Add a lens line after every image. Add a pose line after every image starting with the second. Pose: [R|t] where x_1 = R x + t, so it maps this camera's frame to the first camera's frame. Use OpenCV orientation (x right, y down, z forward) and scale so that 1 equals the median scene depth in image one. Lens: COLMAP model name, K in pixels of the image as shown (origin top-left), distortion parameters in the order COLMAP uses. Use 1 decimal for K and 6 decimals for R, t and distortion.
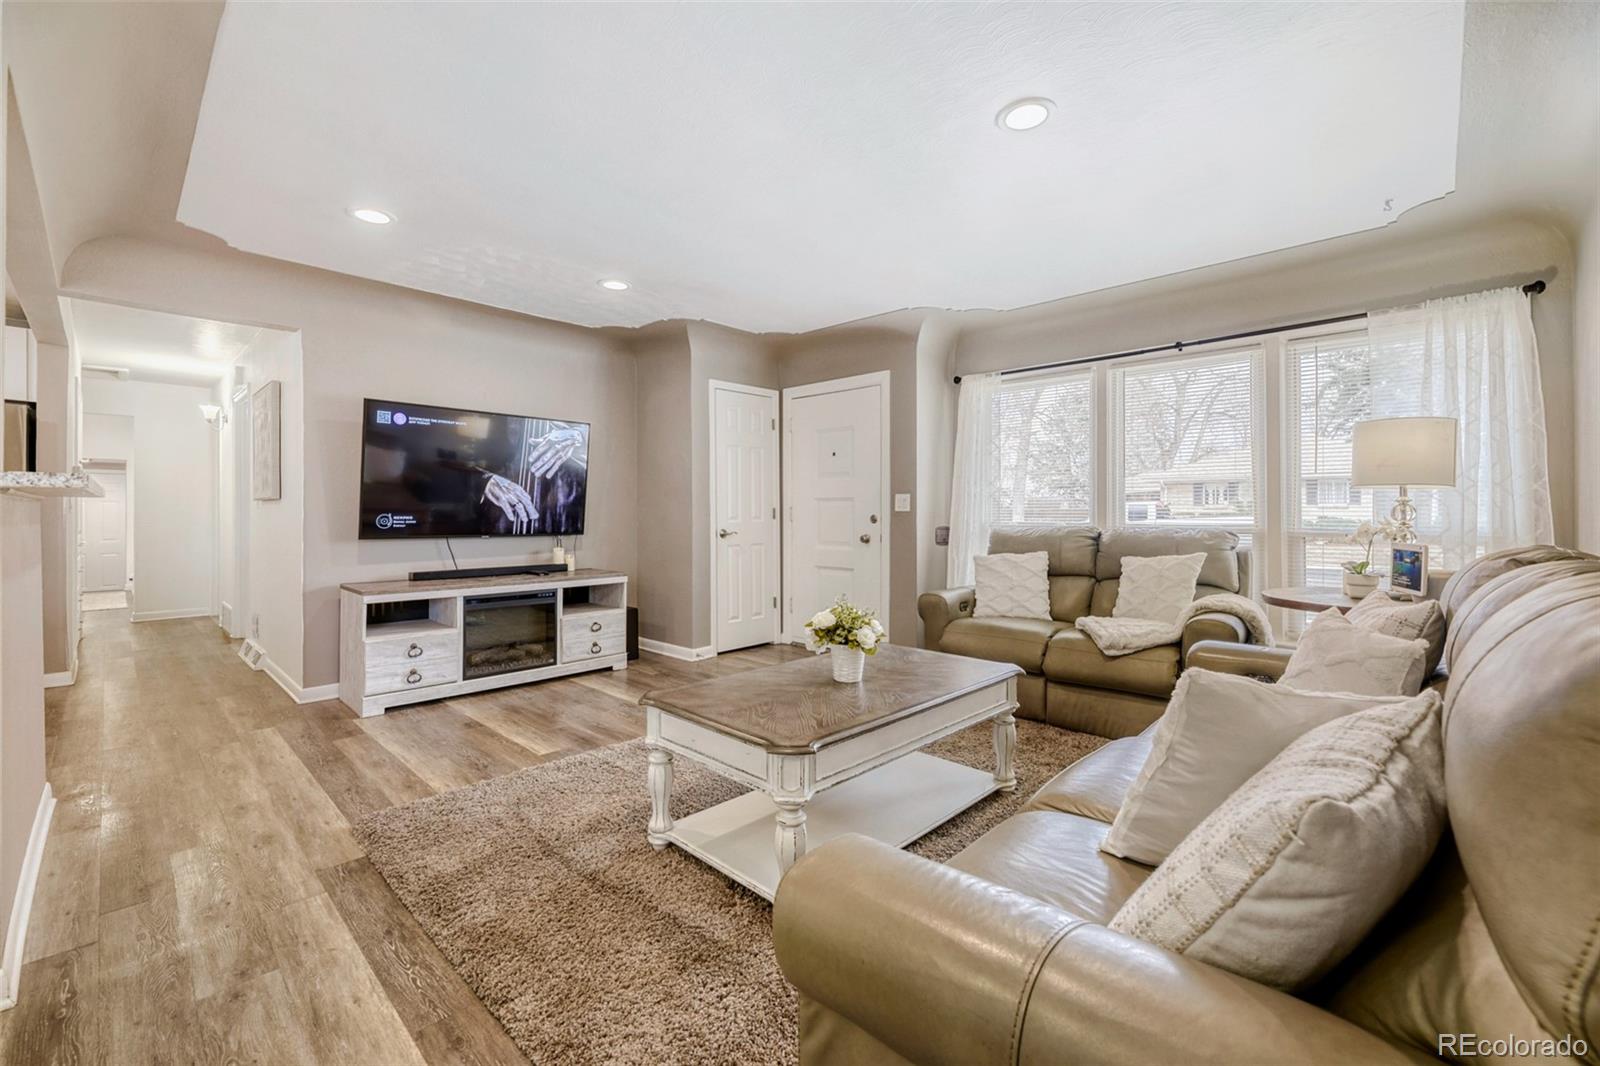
lens RADIAL K [[665.0, 0, 803.9], [0, 665.0, 512.5], [0, 0, 1]] dist [-0.000438, -0.000107]
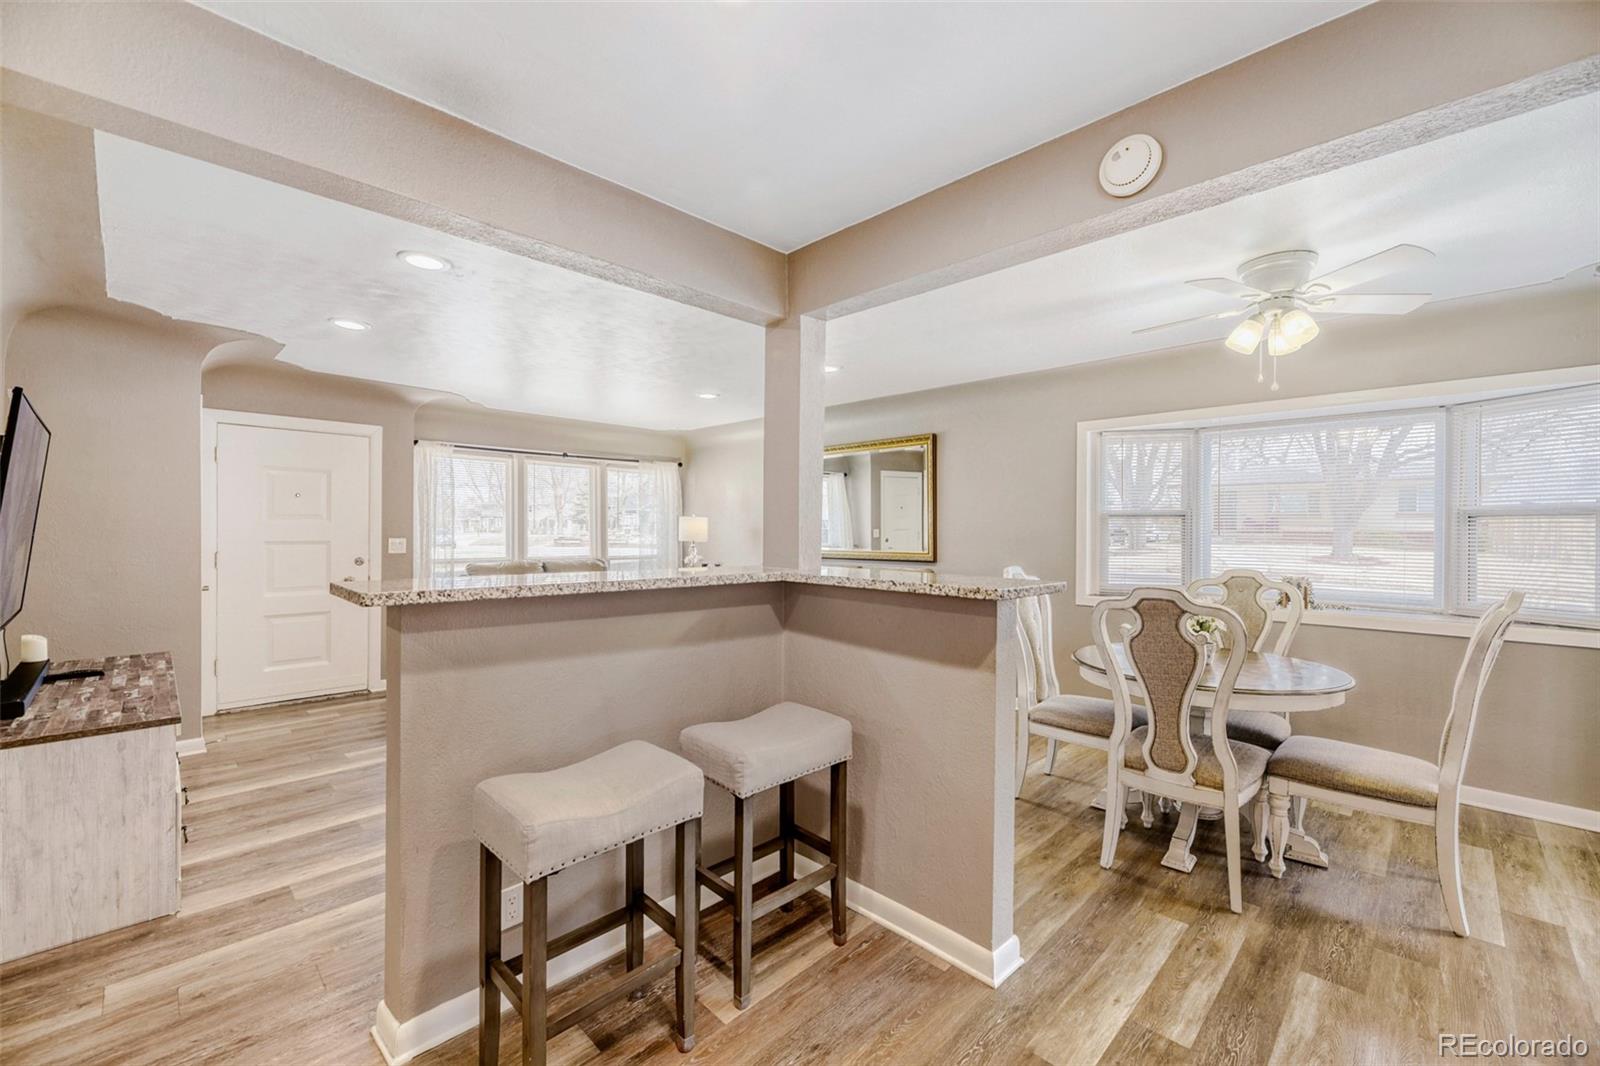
lens RADIAL K [[651.8, 0, 794.5], [0, 651.8, 527.9], [0, 0, 1]] dist [-0.001265, -0.000262]
pose [[0.020348, 0.001862, 0.999791, -1.530750], [-0.007584, 0.999970, -0.001708, -0.078424], [-0.999764, -0.007548, 0.020362, 0.466119]]
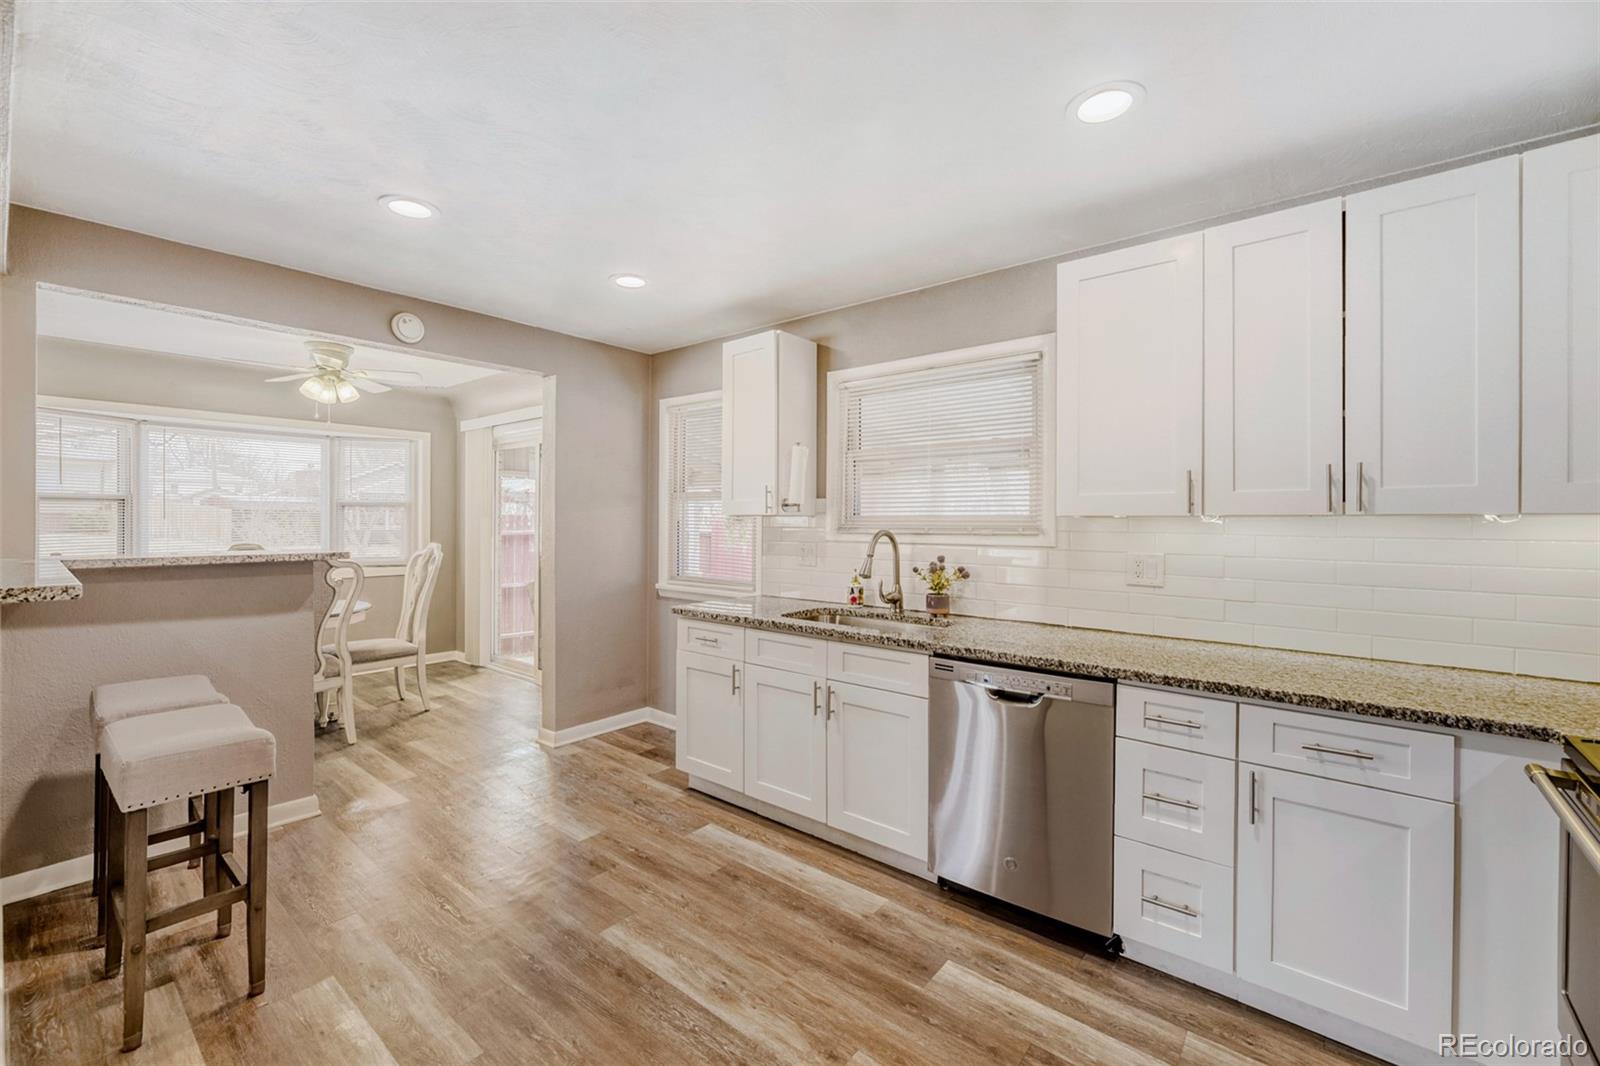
lens RADIAL K [[651.8, 0, 794.5], [0, 651.8, 527.9], [0, 0, 1]] dist [-0.001265, -0.000262]
pose [[-0.997147, -0.003713, -0.075388, -1.523882], [-0.004838, 0.999880, 0.014739, -0.080607], [0.075324, 0.015062, -0.997045, 1.302127]]
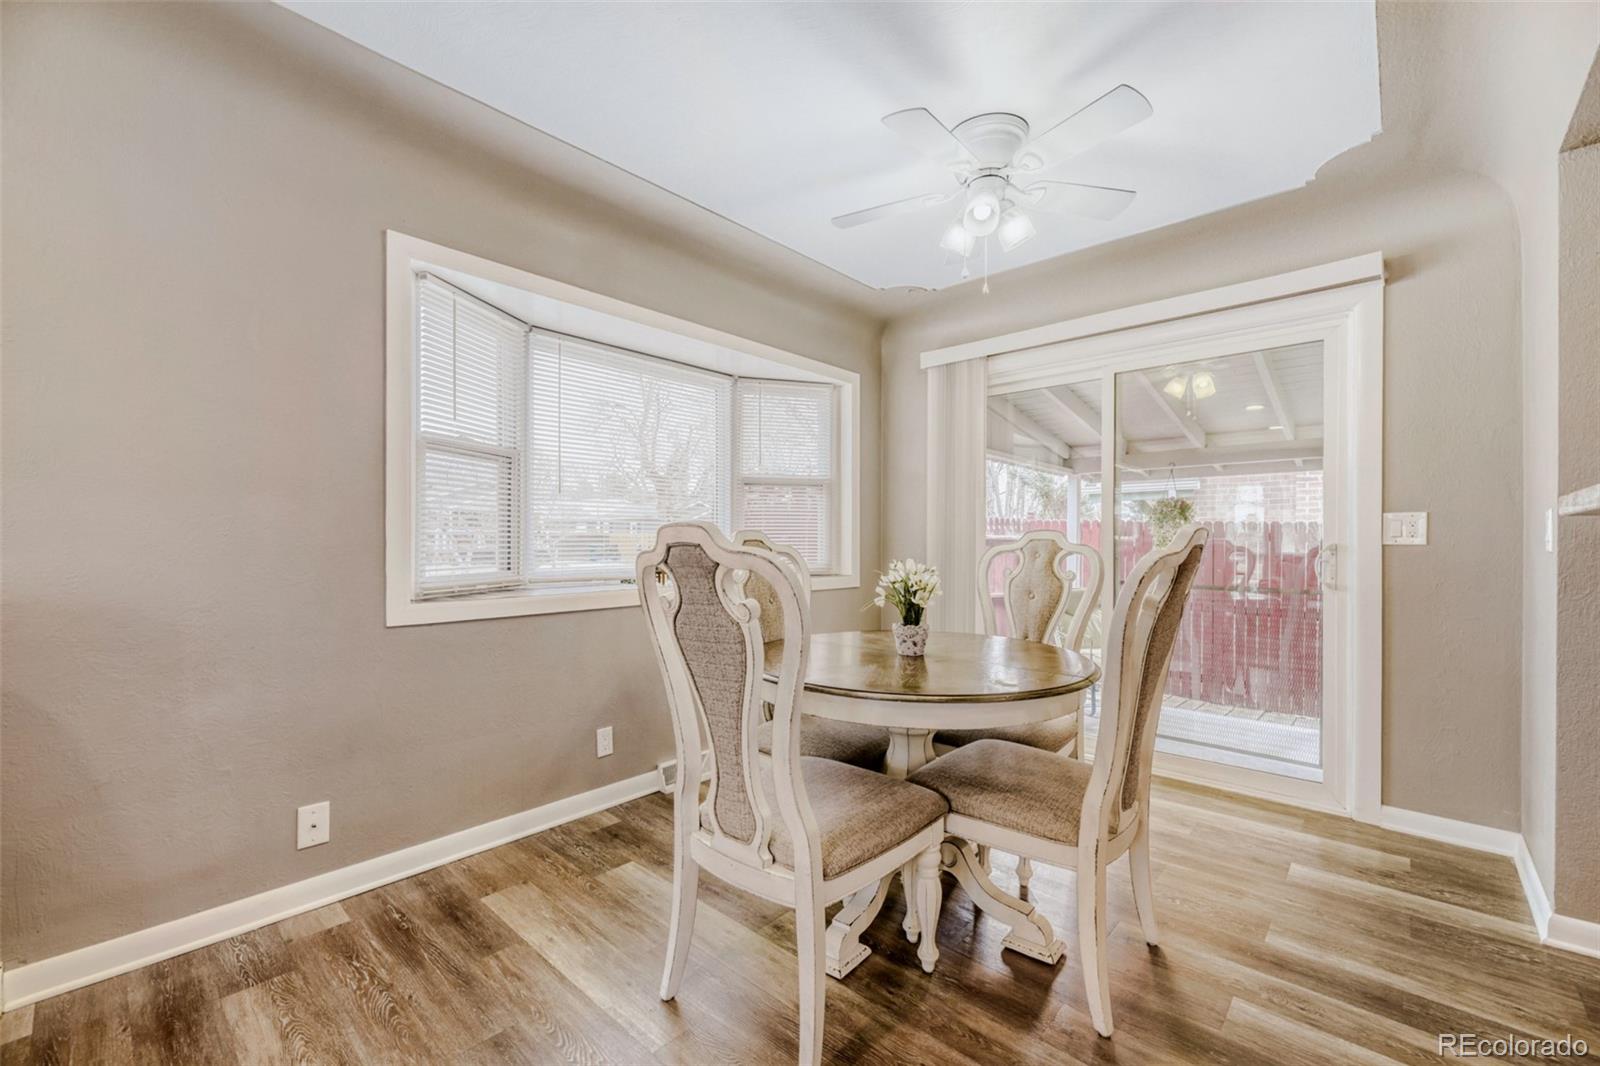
lens RADIAL K [[660.0, 0, 796.2], [0, 660.0, 539.8], [0, 0, 1]] dist [-0.002281, -0.000449]
pose [[-0.999701, -0.003802, -0.024171, -0.404514], [-0.003744, 0.999990, -0.002458, 0.001444], [0.024180, -0.002366, -0.999705, 0.555833]]
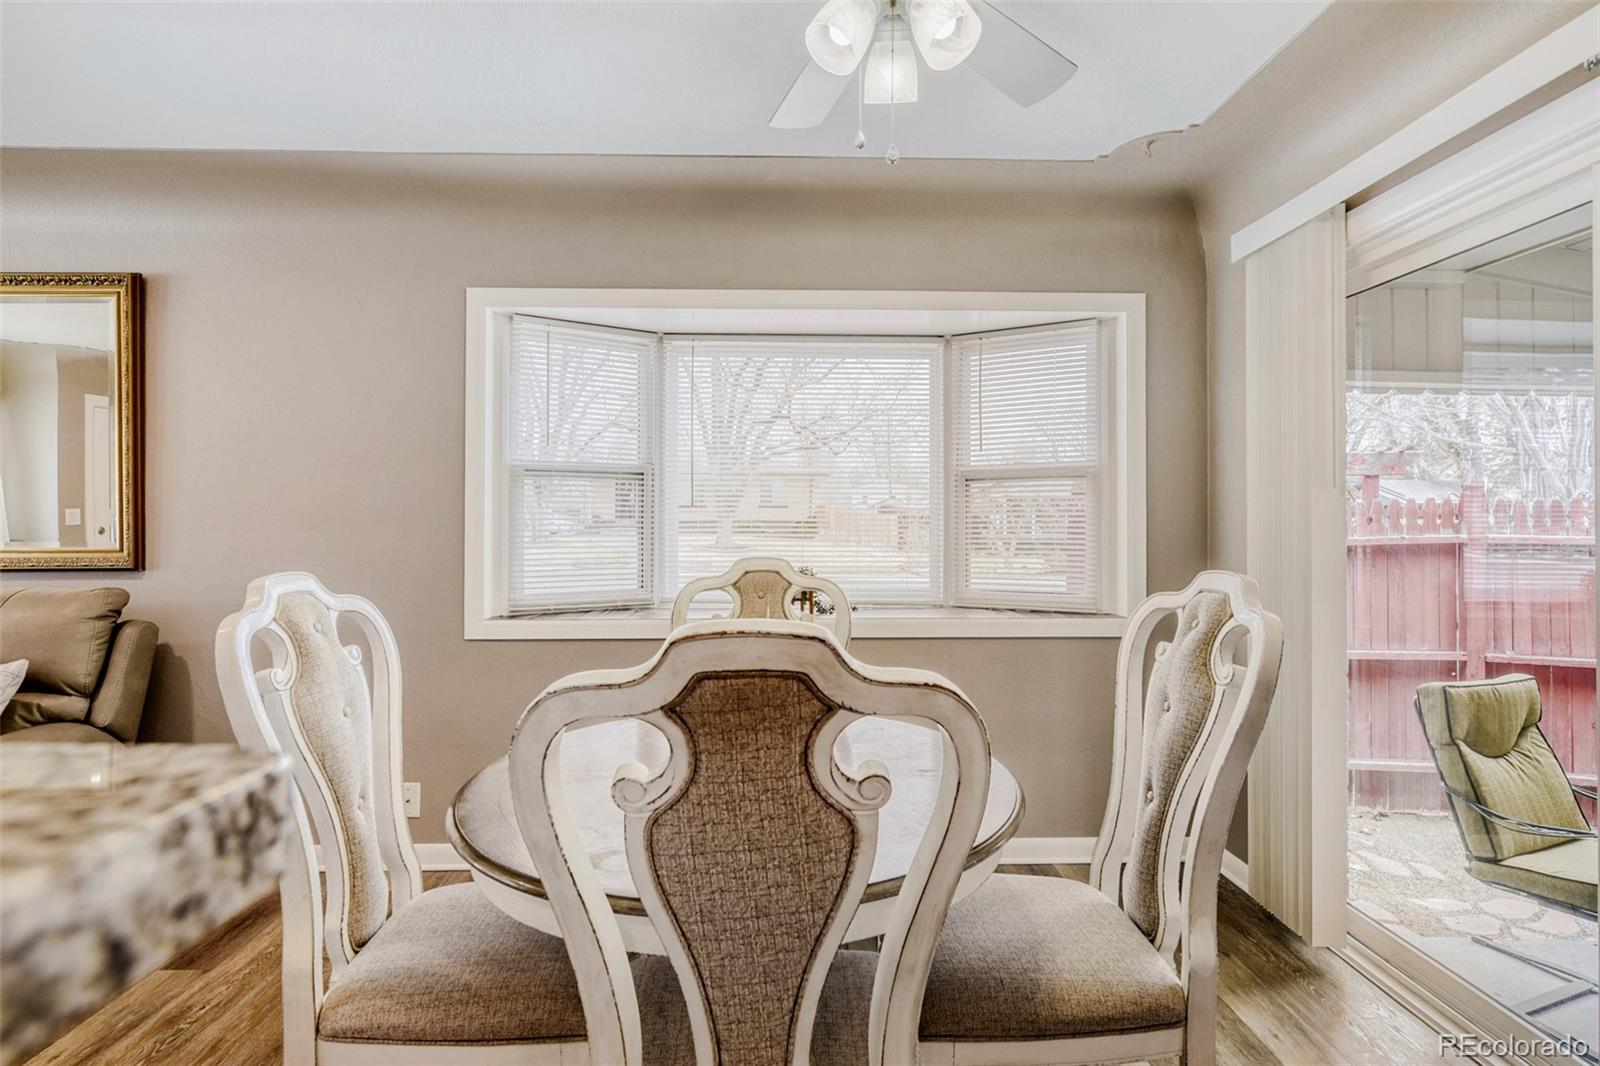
lens RADIAL K [[761.6, 0, 797.6], [0, 761.6, 521.1], [0, 0, 1]] dist [-0.000394, -0.000113]
pose [[-0.713539, 0.001551, 0.700614, -0.920578], [-0.002387, 0.999986, -0.004645, -0.045906], [-0.700611, -0.004987, -0.713526, 0.211566]]
